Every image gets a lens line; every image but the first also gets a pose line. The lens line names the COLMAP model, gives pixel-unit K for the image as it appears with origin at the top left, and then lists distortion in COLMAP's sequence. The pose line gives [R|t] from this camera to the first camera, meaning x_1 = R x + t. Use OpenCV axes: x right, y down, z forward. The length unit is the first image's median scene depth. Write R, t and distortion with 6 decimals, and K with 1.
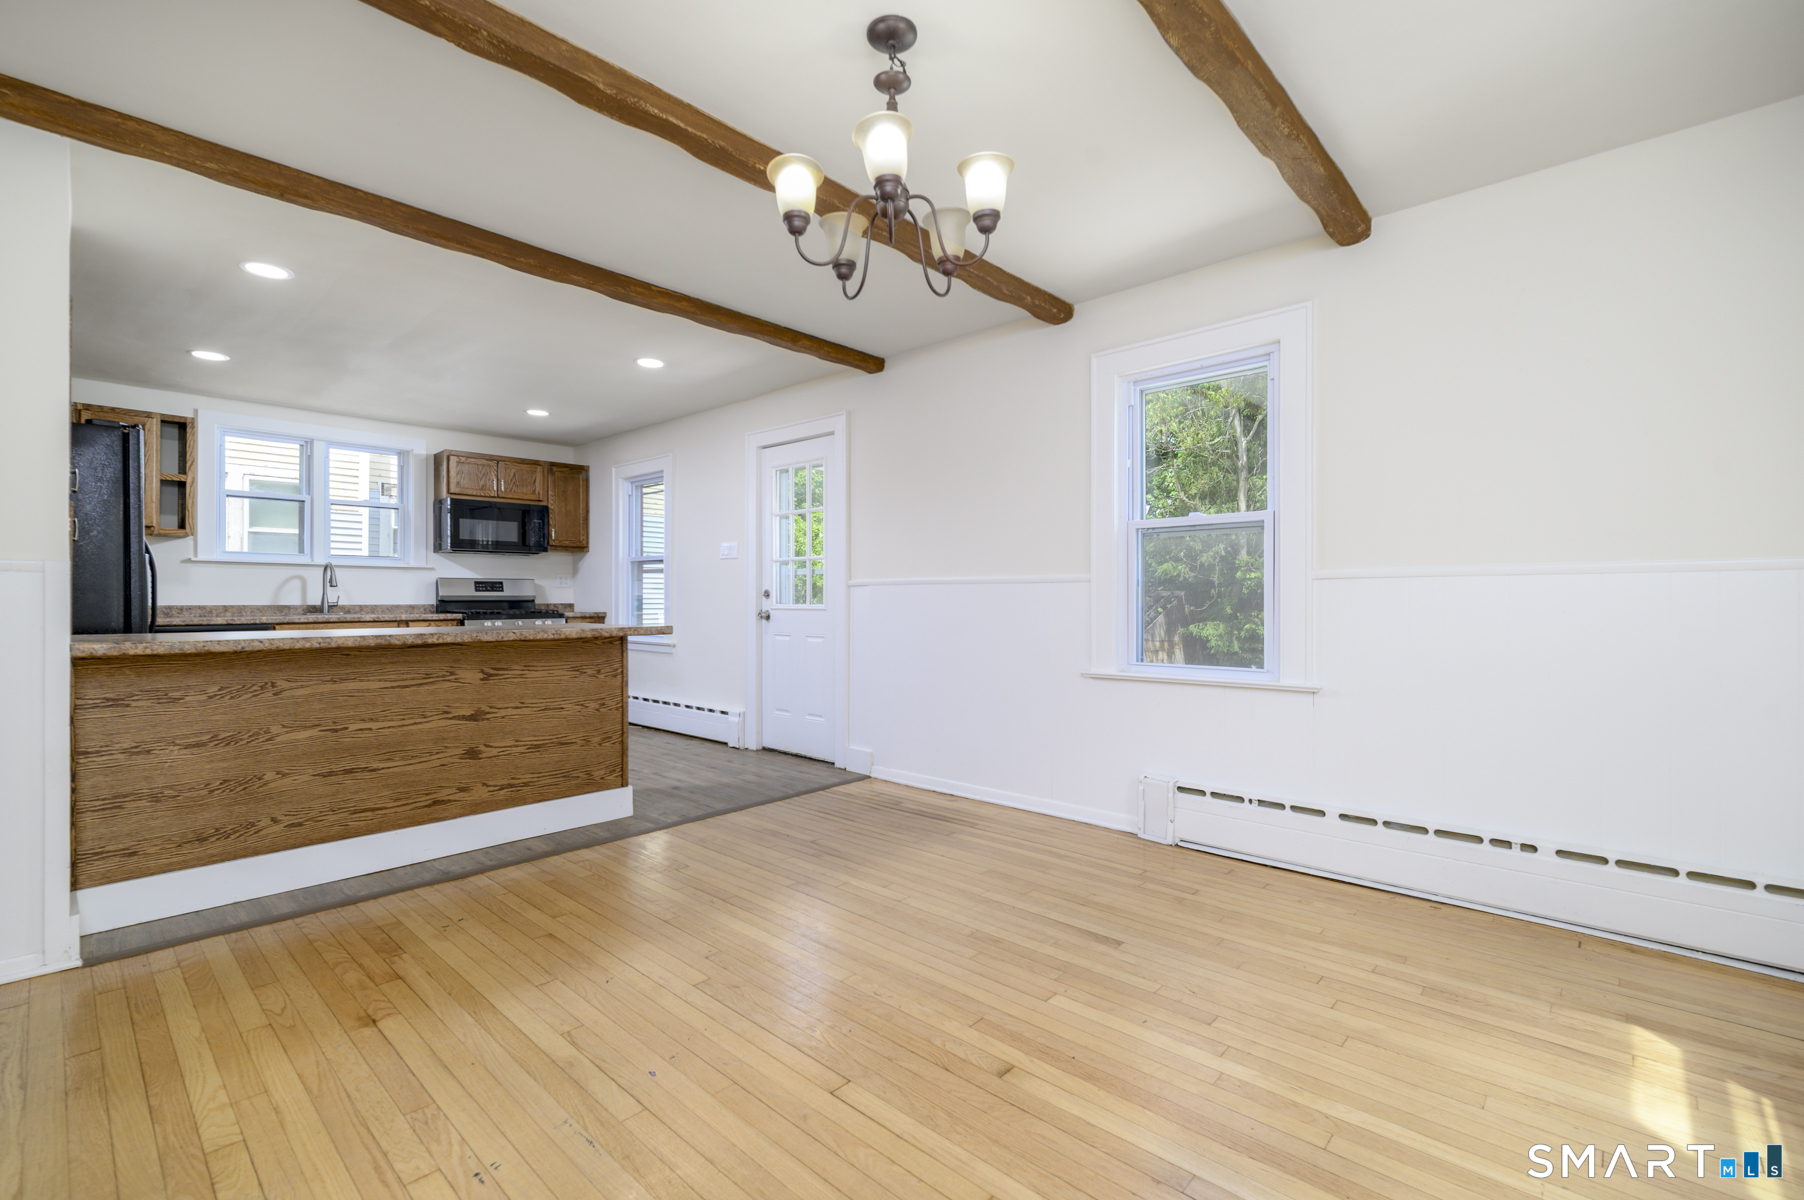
lens RADIAL K [[788.0, 0, 897.3], [0, 788.0, 593.3], [0, 0, 1]] dist [-0.001764, -0.000577]
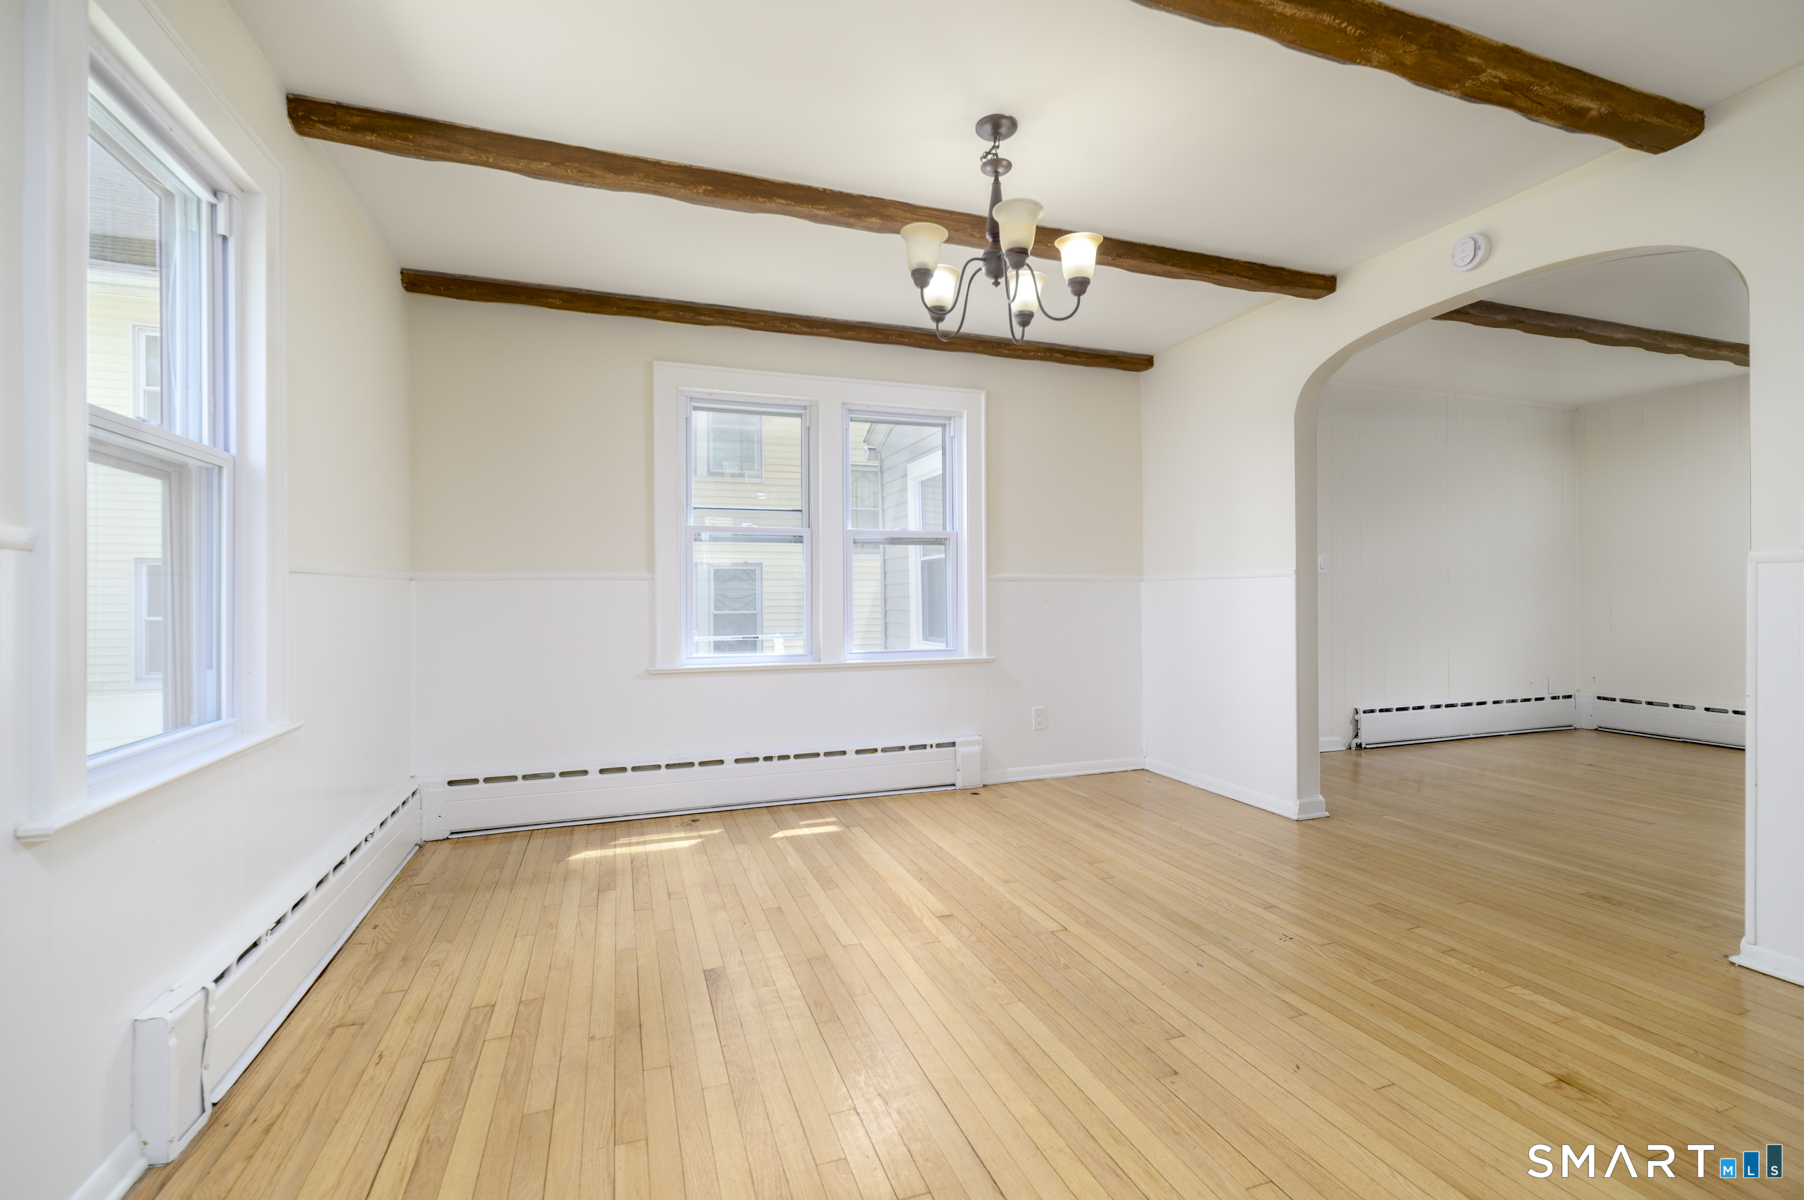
lens RADIAL K [[788.0, 0, 897.3], [0, 788.0, 593.3], [0, 0, 1]] dist [-0.001764, -0.000577]
pose [[-0.885268, 0.006406, 0.465037, -0.508997], [0.003849, 0.999972, -0.006449, 0.013004], [-0.465065, -0.003920, -0.885268, 2.532112]]
